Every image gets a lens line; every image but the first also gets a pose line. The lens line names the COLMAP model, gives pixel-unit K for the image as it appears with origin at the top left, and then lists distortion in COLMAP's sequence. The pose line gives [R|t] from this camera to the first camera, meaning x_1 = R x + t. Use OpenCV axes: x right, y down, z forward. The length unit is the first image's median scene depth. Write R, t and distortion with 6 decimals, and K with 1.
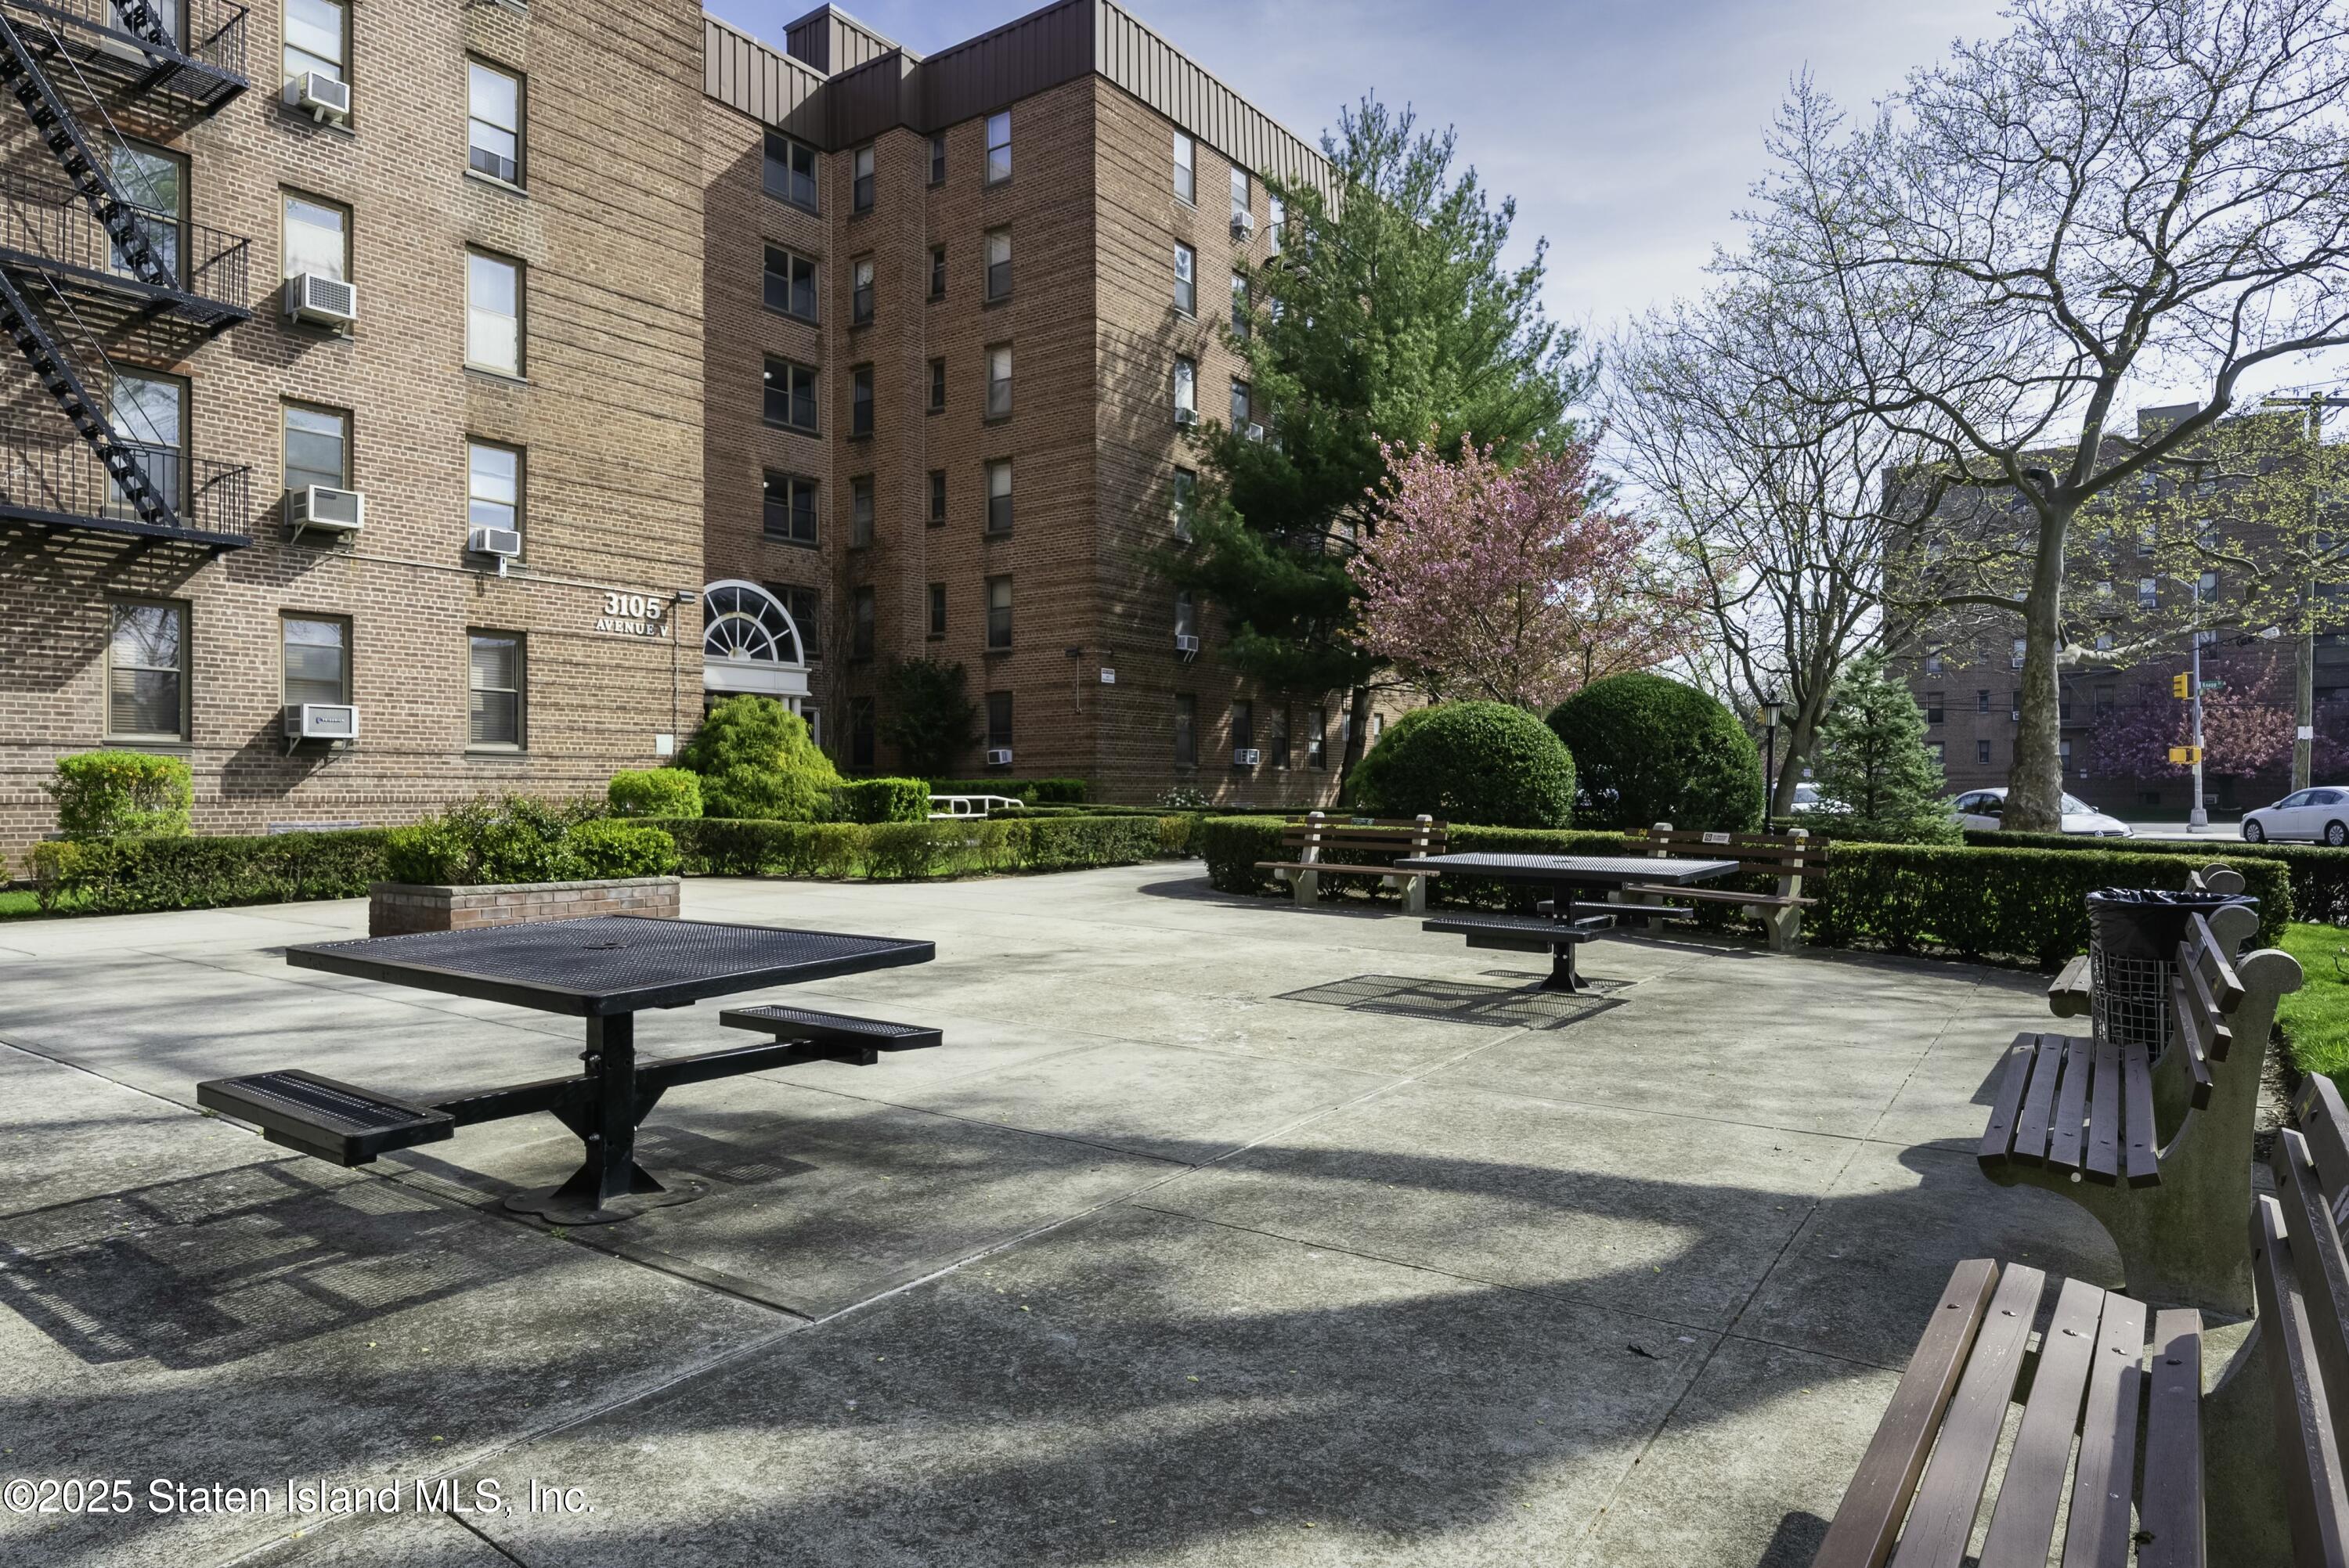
lens RADIAL K [[1377.4, 0, 1174.5], [0, 1377.4, 784.0], [0, 0, 1]] dist [0.002325, 0.000237]
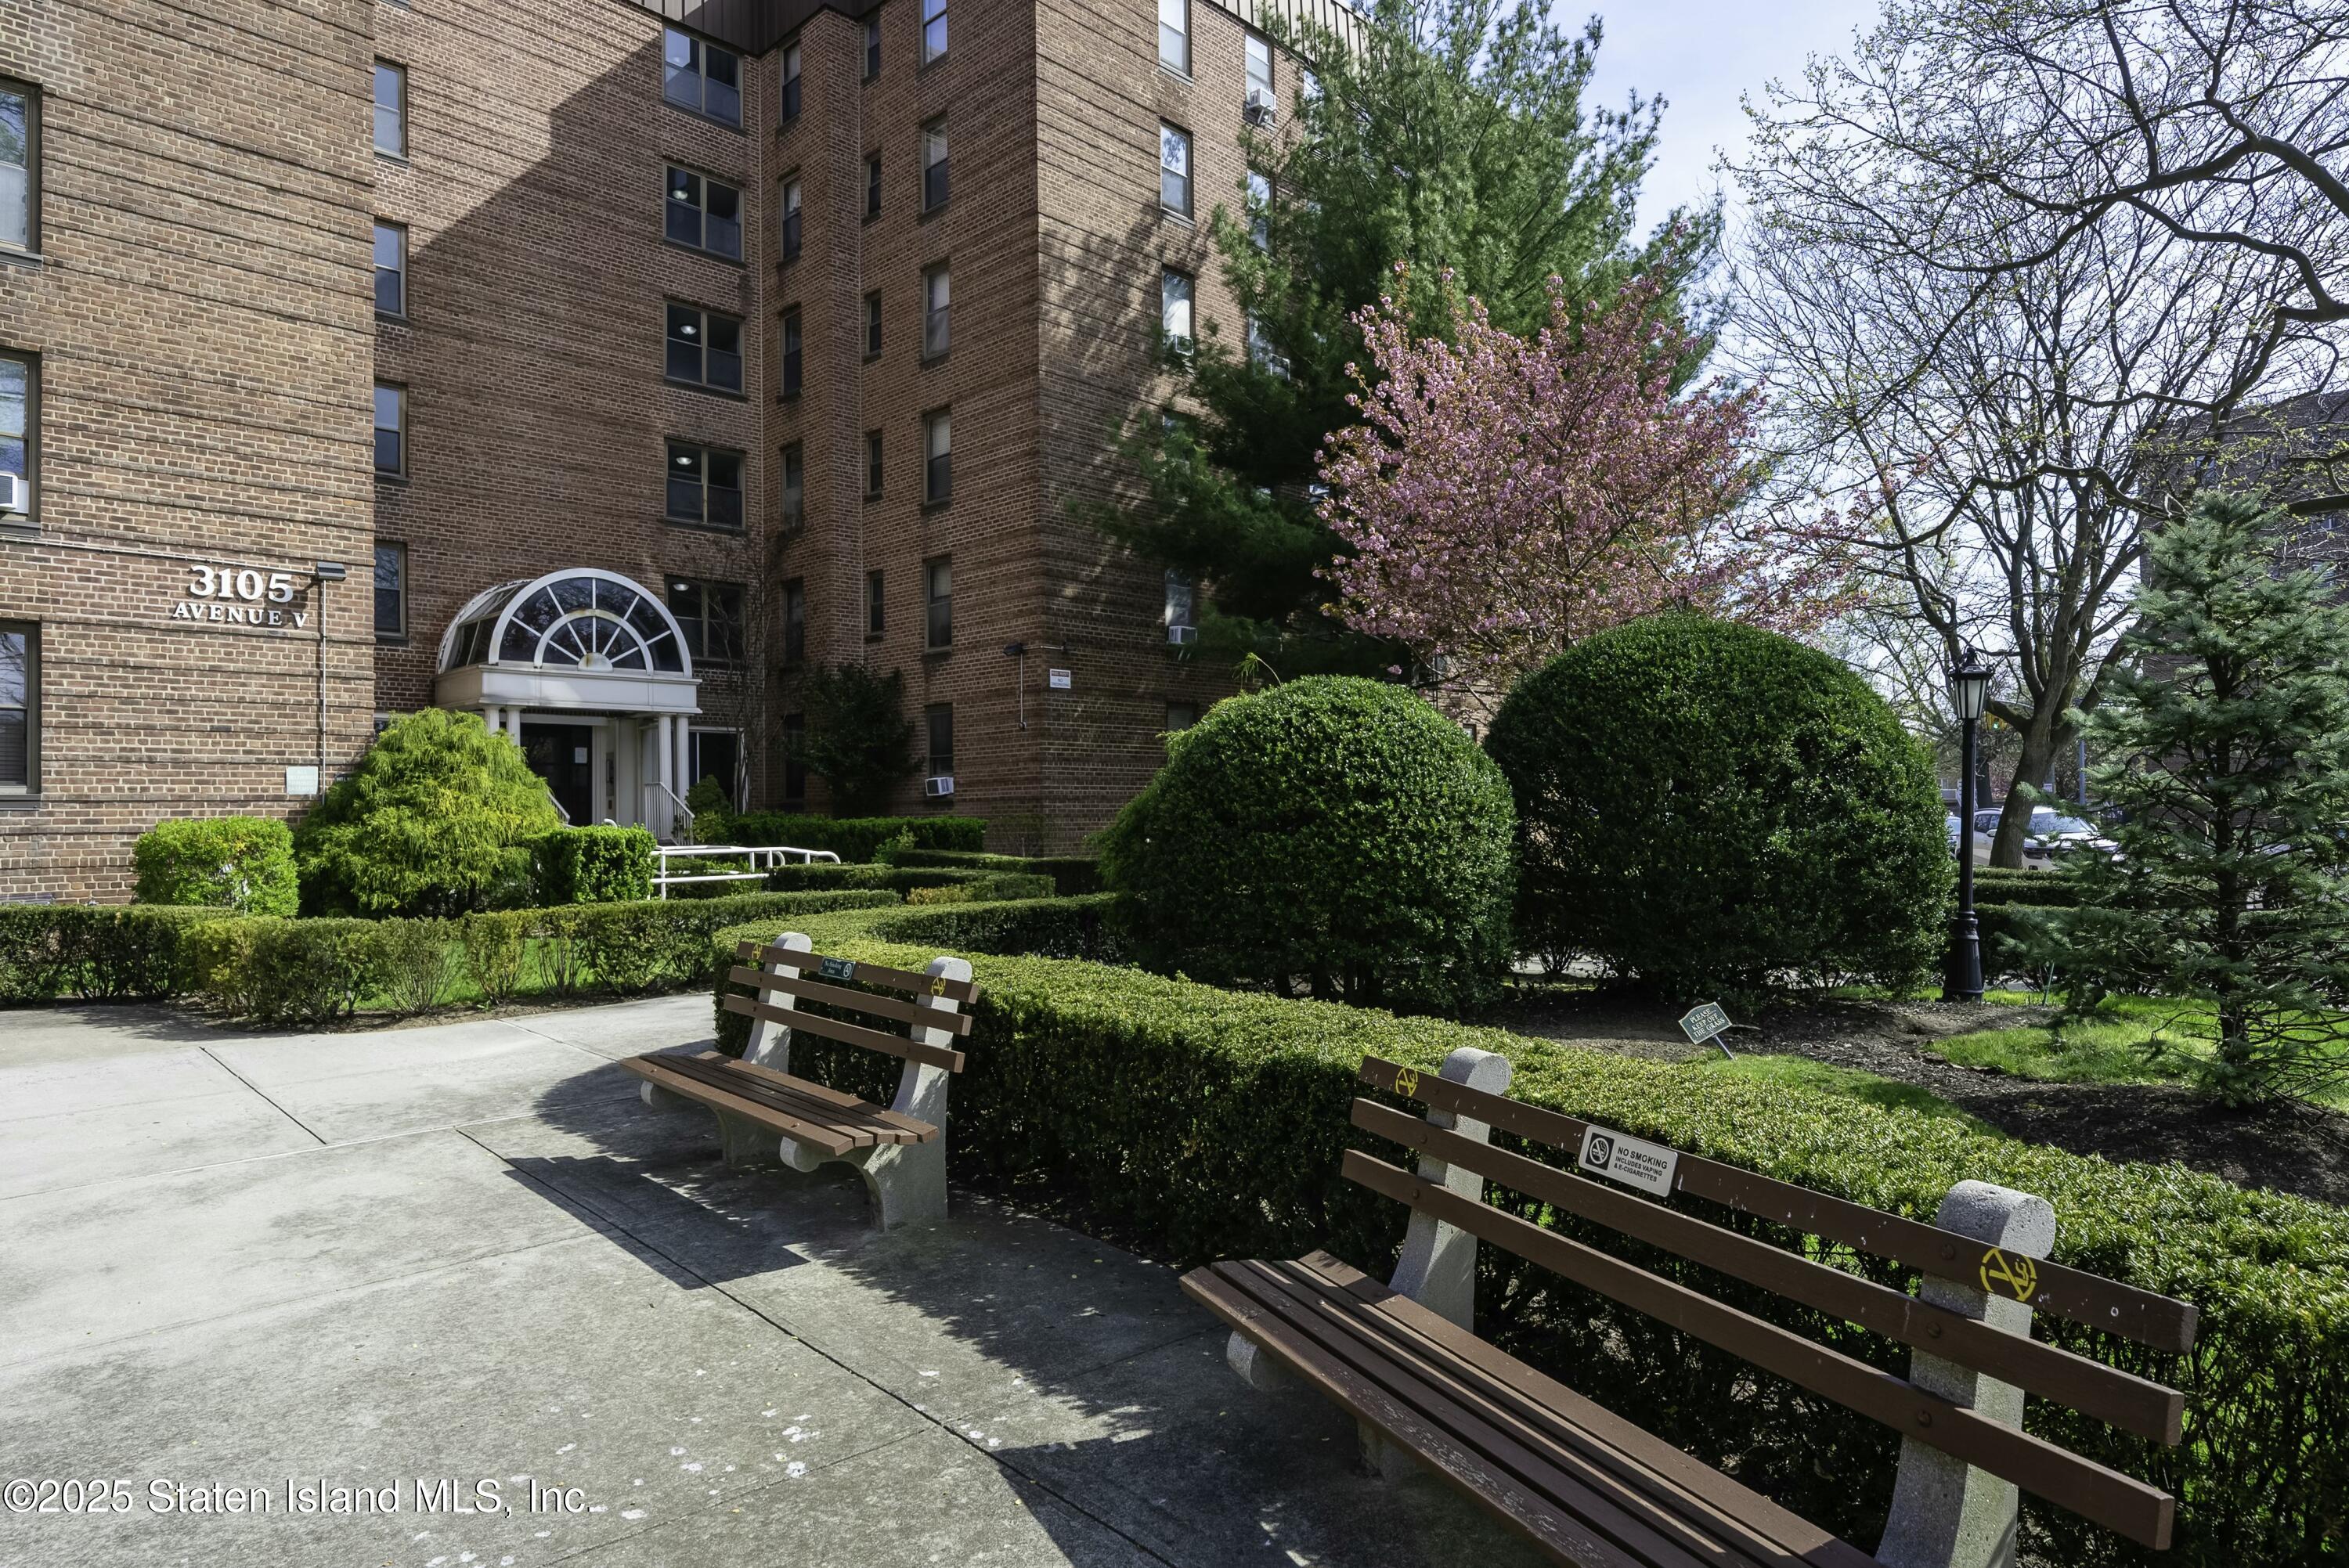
lens RADIAL K [[1377.4, 0, 1174.5], [0, 1377.4, 784.0], [0, 0, 1]] dist [0.002325, 0.000237]
pose [[0.990879, -0.013831, -0.134041, 0.116835], [0.011771, 0.999800, -0.016144, -0.007227], [0.134238, 0.014419, 0.990844, 0.253630]]
